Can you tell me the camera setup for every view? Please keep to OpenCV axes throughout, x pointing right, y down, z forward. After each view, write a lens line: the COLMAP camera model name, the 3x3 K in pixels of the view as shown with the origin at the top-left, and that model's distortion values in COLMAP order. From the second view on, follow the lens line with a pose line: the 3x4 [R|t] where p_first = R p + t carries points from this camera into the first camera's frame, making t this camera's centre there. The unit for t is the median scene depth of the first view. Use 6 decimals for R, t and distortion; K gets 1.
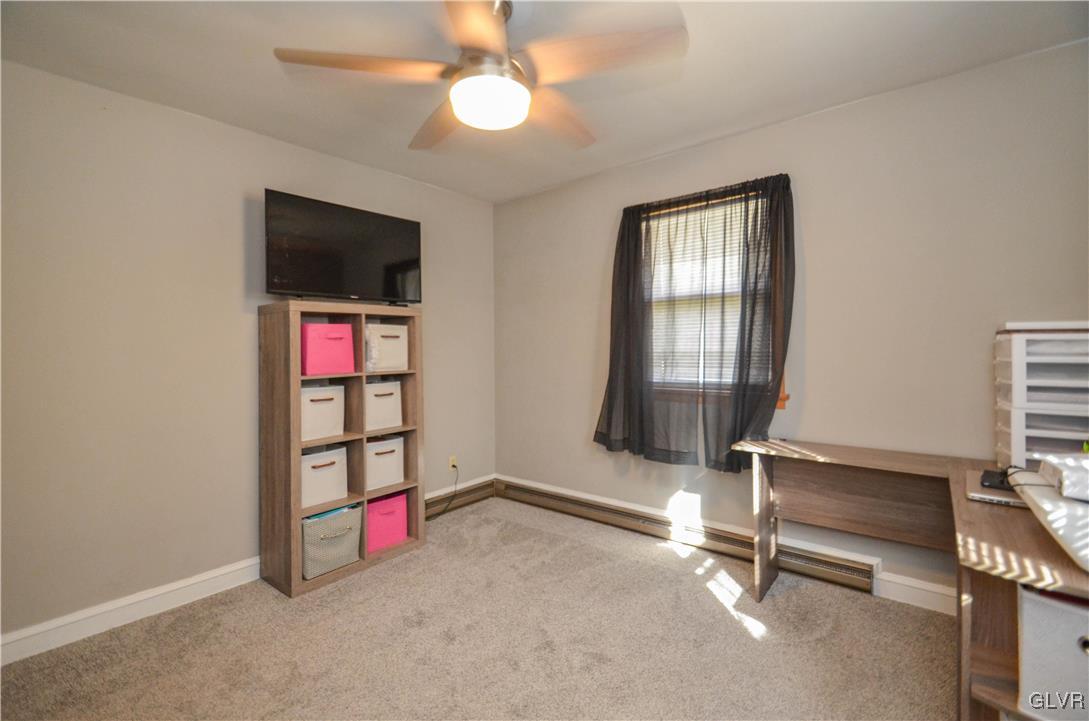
lens RADIAL K [[487.7, 0, 545.2], [0, 487.7, 361.6], [0, 0, 1]] dist [0.027623, -0.014765]
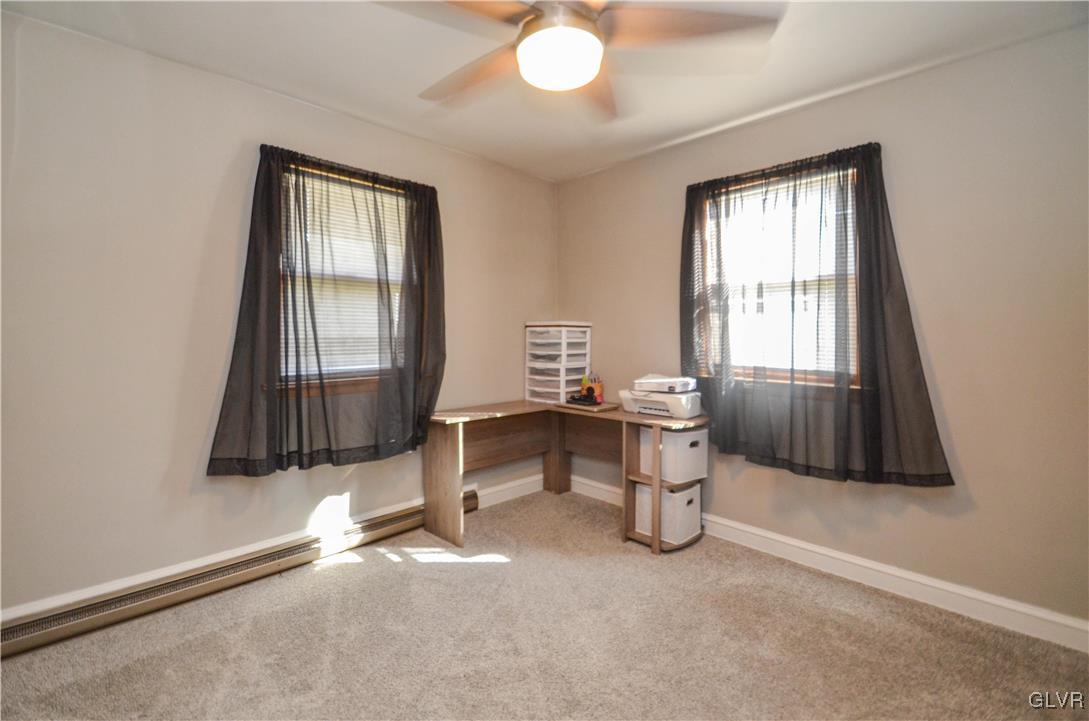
lens RADIAL K [[487.7, 0, 546.2], [0, 487.7, 349.7], [0, 0, 1]] dist [0.027623, -0.014765]
pose [[0.103555, -0.020940, 0.994403, -0.585831], [0.030246, 0.999382, 0.017895, -0.003060], [-0.994164, 0.028223, 0.104124, 0.544230]]
